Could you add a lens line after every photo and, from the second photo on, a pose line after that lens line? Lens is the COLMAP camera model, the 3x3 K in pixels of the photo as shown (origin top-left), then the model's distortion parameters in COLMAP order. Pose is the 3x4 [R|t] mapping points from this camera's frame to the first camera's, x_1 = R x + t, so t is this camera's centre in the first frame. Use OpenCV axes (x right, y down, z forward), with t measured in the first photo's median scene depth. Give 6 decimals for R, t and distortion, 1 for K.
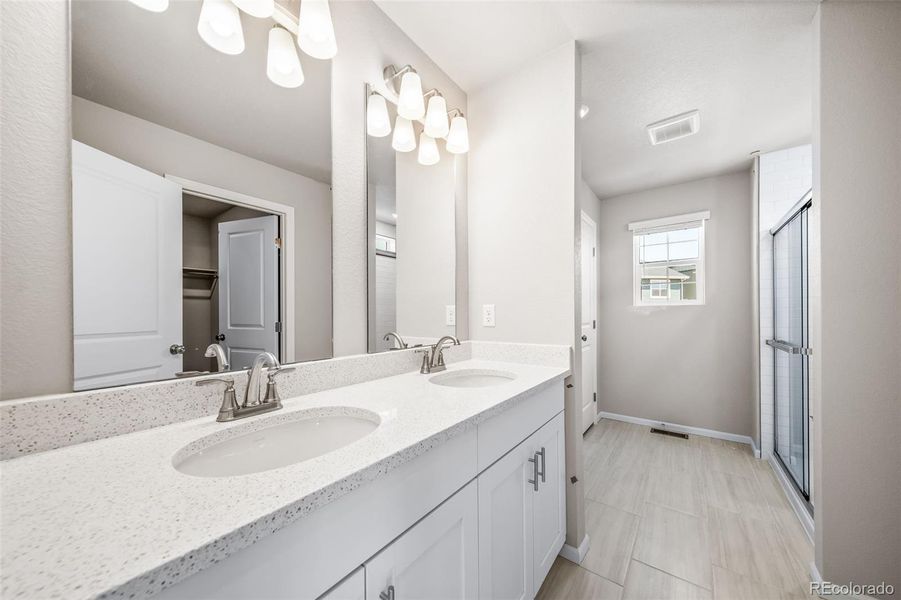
lens RADIAL K [[316.6, 0, 449.8], [0, 316.6, 312.2], [0, 0, 1]] dist [0.001715, 0.000177]
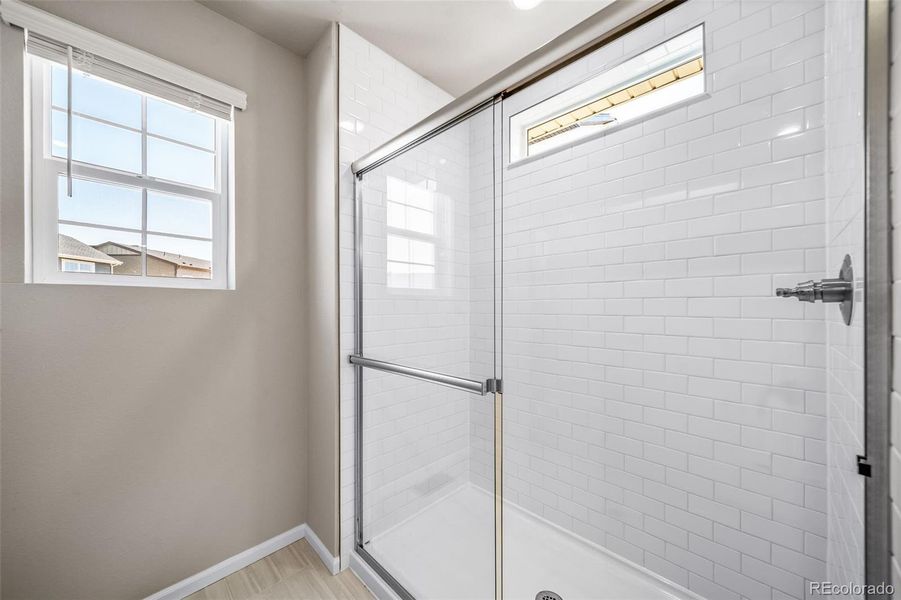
lens RADIAL K [[325.7, 0, 433.7], [0, 325.7, 308.7], [0, 0, 1]] dist [-0.000827, 0.000001]
pose [[0.151296, -0.001794, 0.988487, 0.409153], [-0.005970, 0.999978, 0.002728, 0.001008], [-0.988470, -0.006314, 0.151282, 0.696057]]
